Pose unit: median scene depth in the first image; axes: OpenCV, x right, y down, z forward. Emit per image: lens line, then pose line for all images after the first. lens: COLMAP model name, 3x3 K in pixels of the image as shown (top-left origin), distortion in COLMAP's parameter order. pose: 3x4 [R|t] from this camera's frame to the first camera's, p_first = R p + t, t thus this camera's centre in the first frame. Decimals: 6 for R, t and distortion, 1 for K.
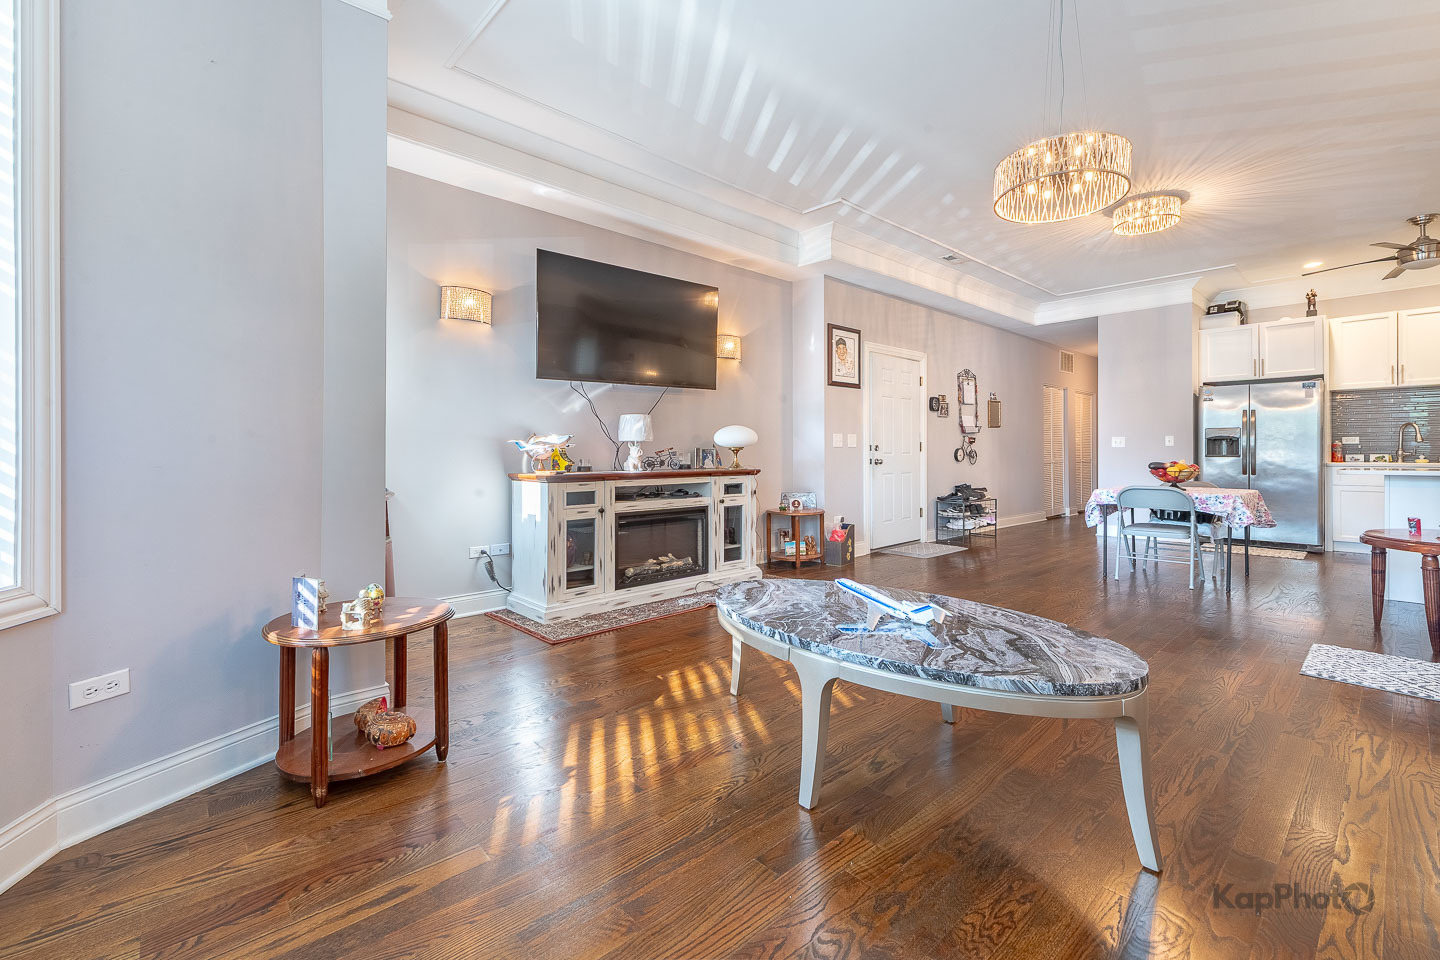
lens RADIAL K [[544.8, 0, 701.4], [0, 544.8, 472.9], [0, 0, 1]] dist [0.003372, -0.000058]
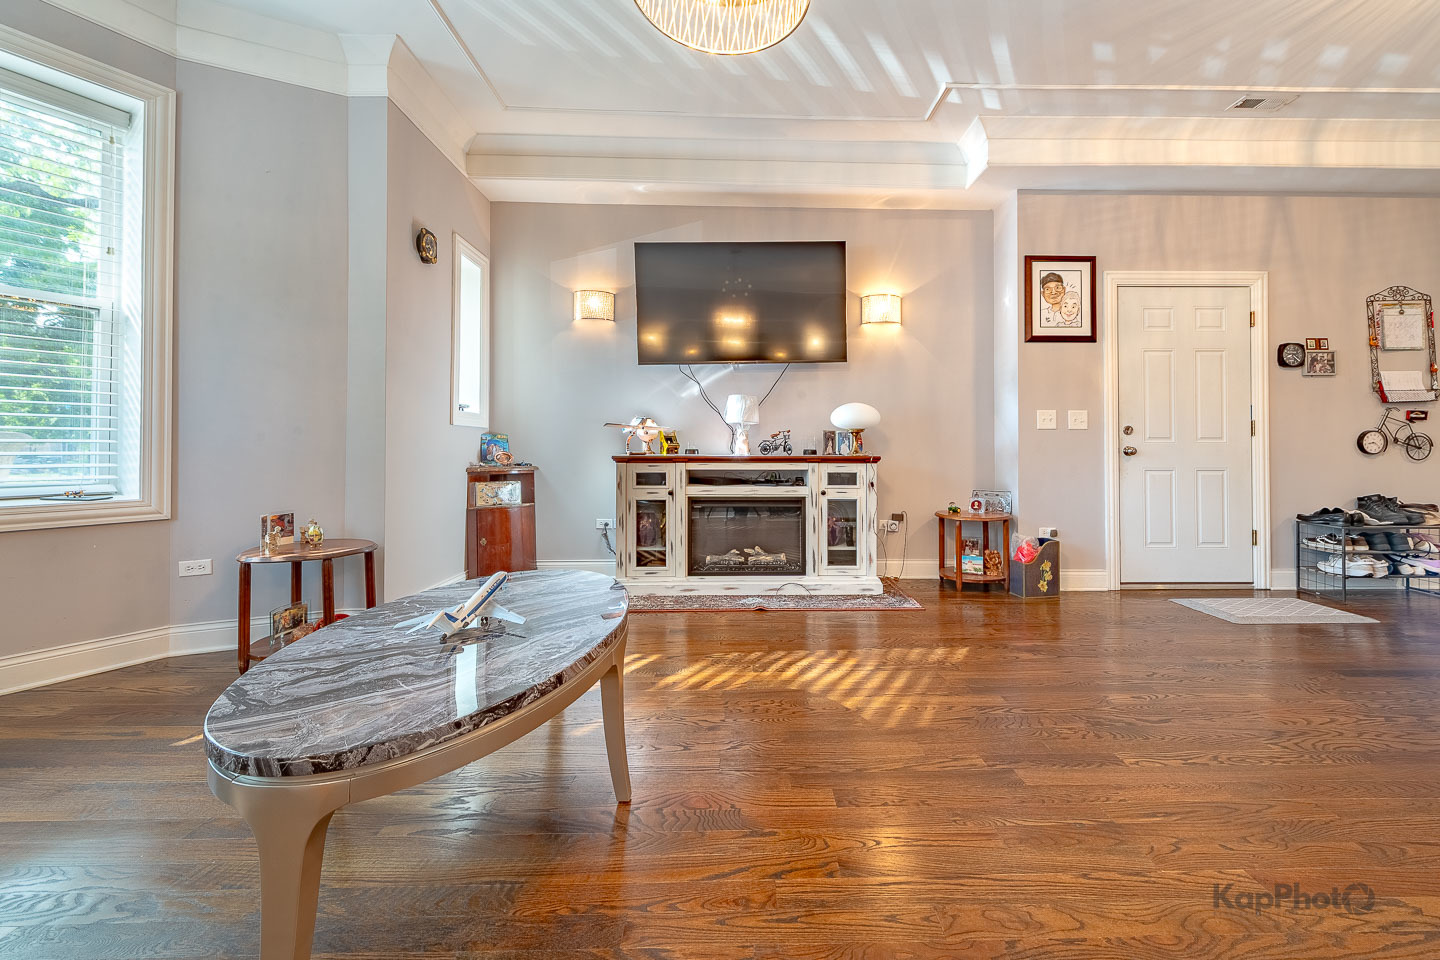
lens RADIAL K [[558.4, 0, 733.9], [0, 558.4, 454.0], [0, 0, 1]] dist [0.008861, -0.003036]
pose [[0.794312, 0.017279, -0.607265, 0.395595], [-0.029296, 0.999522, -0.009879, 0.004207], [0.606804, 0.025638, 0.794438, 0.198137]]
